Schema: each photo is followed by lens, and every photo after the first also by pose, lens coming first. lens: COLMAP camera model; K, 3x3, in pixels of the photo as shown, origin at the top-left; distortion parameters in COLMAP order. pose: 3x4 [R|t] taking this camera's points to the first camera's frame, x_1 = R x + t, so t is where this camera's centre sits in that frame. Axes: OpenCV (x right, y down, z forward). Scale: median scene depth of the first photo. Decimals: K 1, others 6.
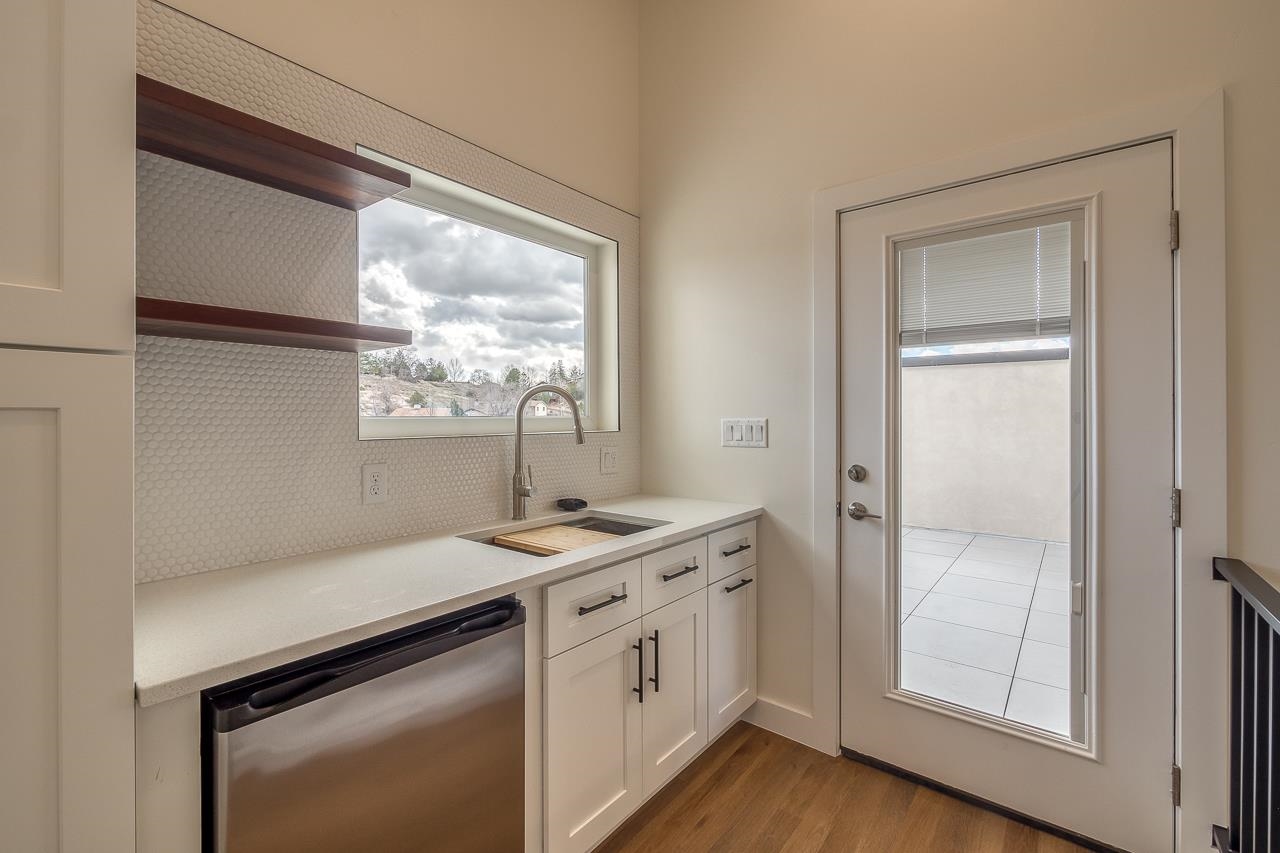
lens RADIAL K [[539.9, 0, 643.5], [0, 539.9, 417.4], [0, 0, 1]] dist [-0.010064, 0.000029]
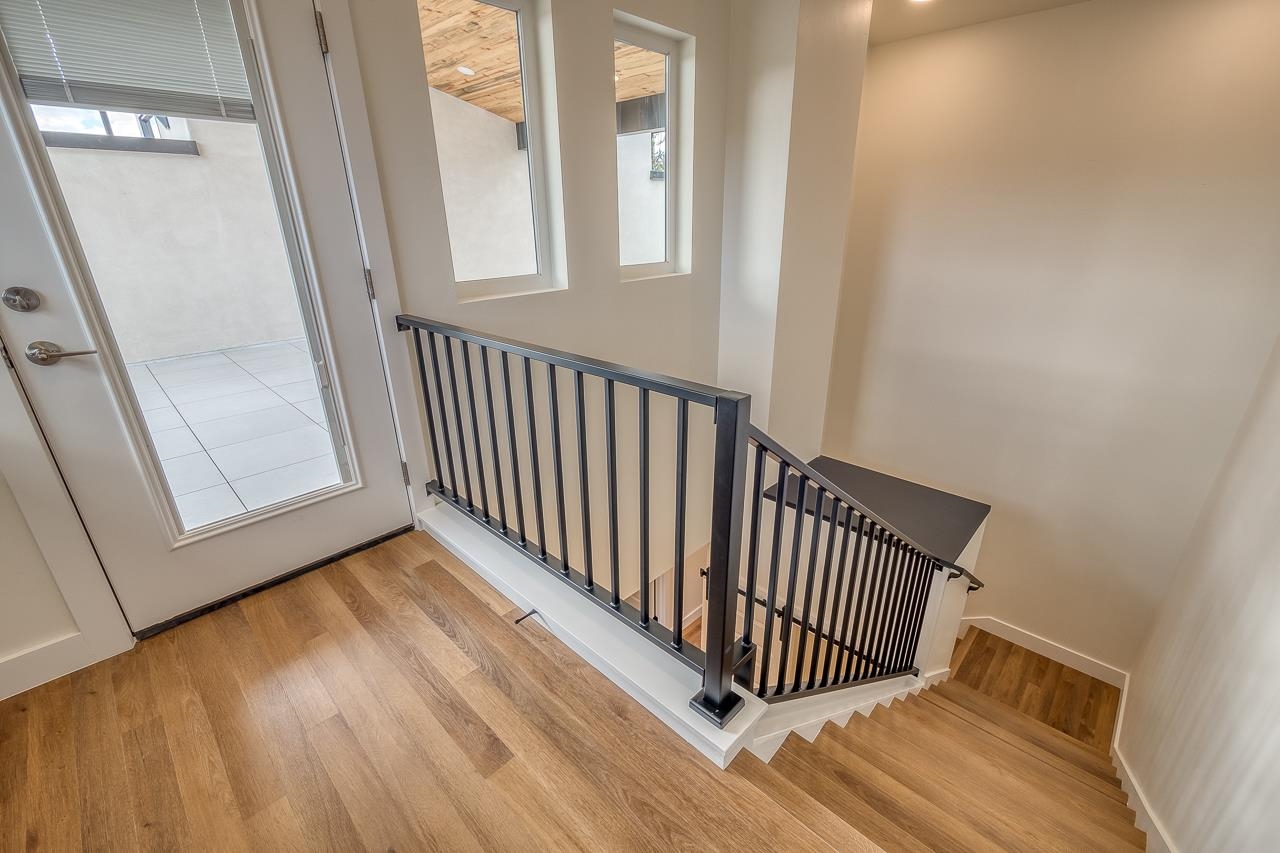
lens RADIAL K [[542.5, 0, 640.2], [0, 542.5, 429.0], [0, 0, 1]] dist [-0.003911, 0.000289]
pose [[0.097669, -0.370230, 0.923791, -0.255523], [0.007146, 0.928466, 0.371348, 0.007320], [-0.995193, -0.029667, 0.093328, 0.165660]]
